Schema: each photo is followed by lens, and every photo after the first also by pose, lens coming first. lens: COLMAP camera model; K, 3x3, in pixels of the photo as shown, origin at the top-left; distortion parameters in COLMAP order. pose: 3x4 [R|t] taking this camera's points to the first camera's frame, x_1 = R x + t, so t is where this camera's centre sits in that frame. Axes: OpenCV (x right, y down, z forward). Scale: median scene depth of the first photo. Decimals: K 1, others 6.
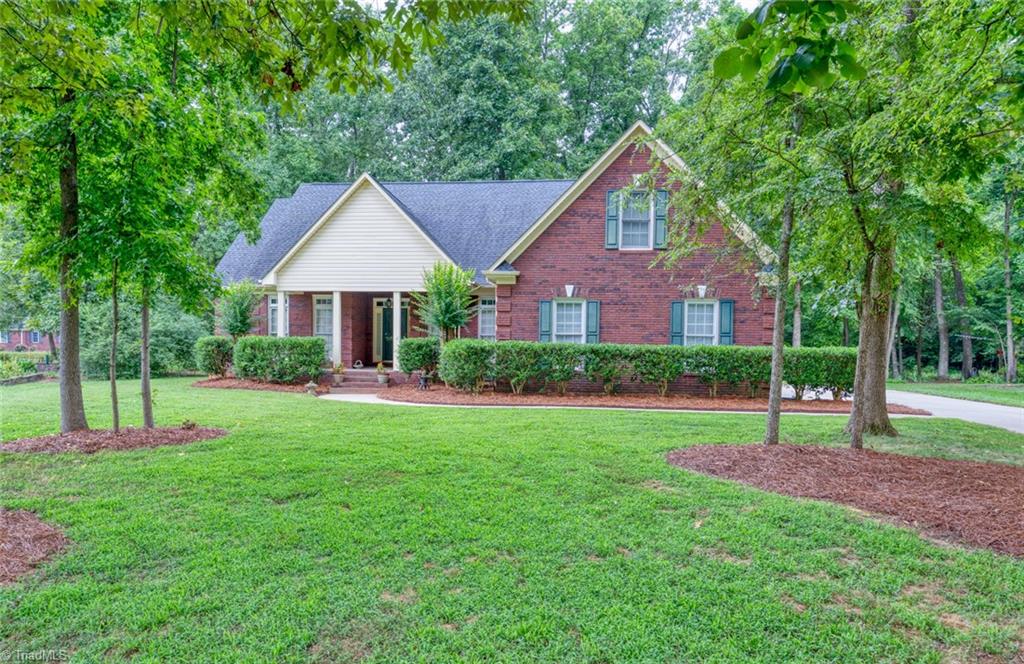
lens RADIAL K [[700.9, 0, 463.8], [0, 700.9, 371.9], [0, 0, 1]] dist [0.003297, -0.000335]
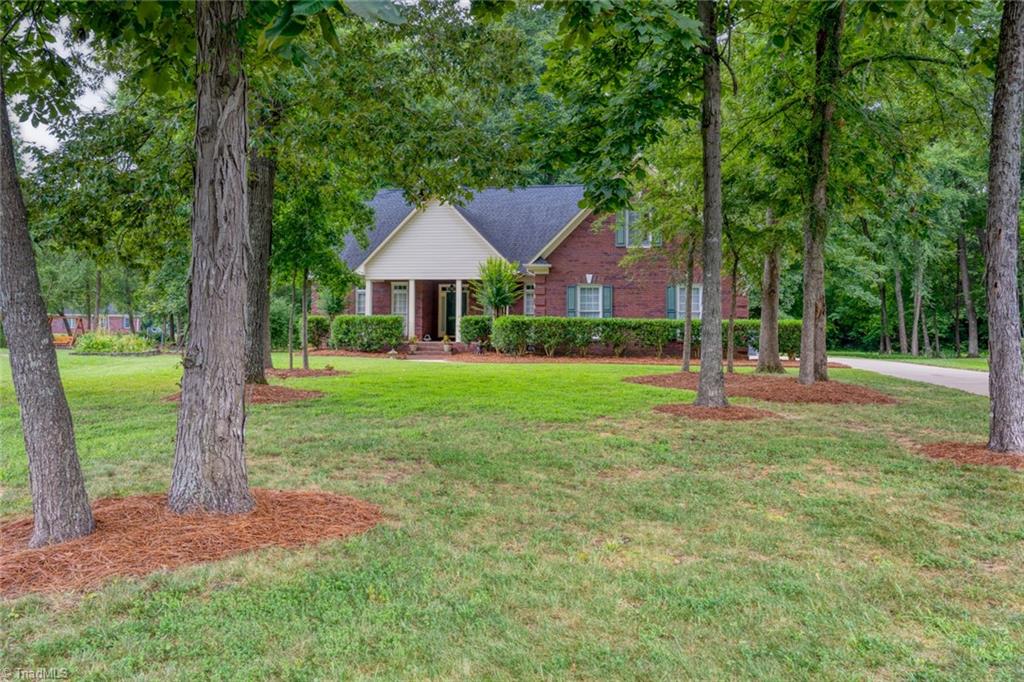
lens RADIAL K [[730.2, 0, 512.0], [0, 730.2, 341.0], [0, 0, 1]] dist [-0.003960, -0.000500]
pose [[0.999849, -0.004942, -0.016649, 0.023849], [0.004556, 0.999722, -0.023150, 0.029574], [0.016758, 0.023070, 0.999593, -0.335968]]
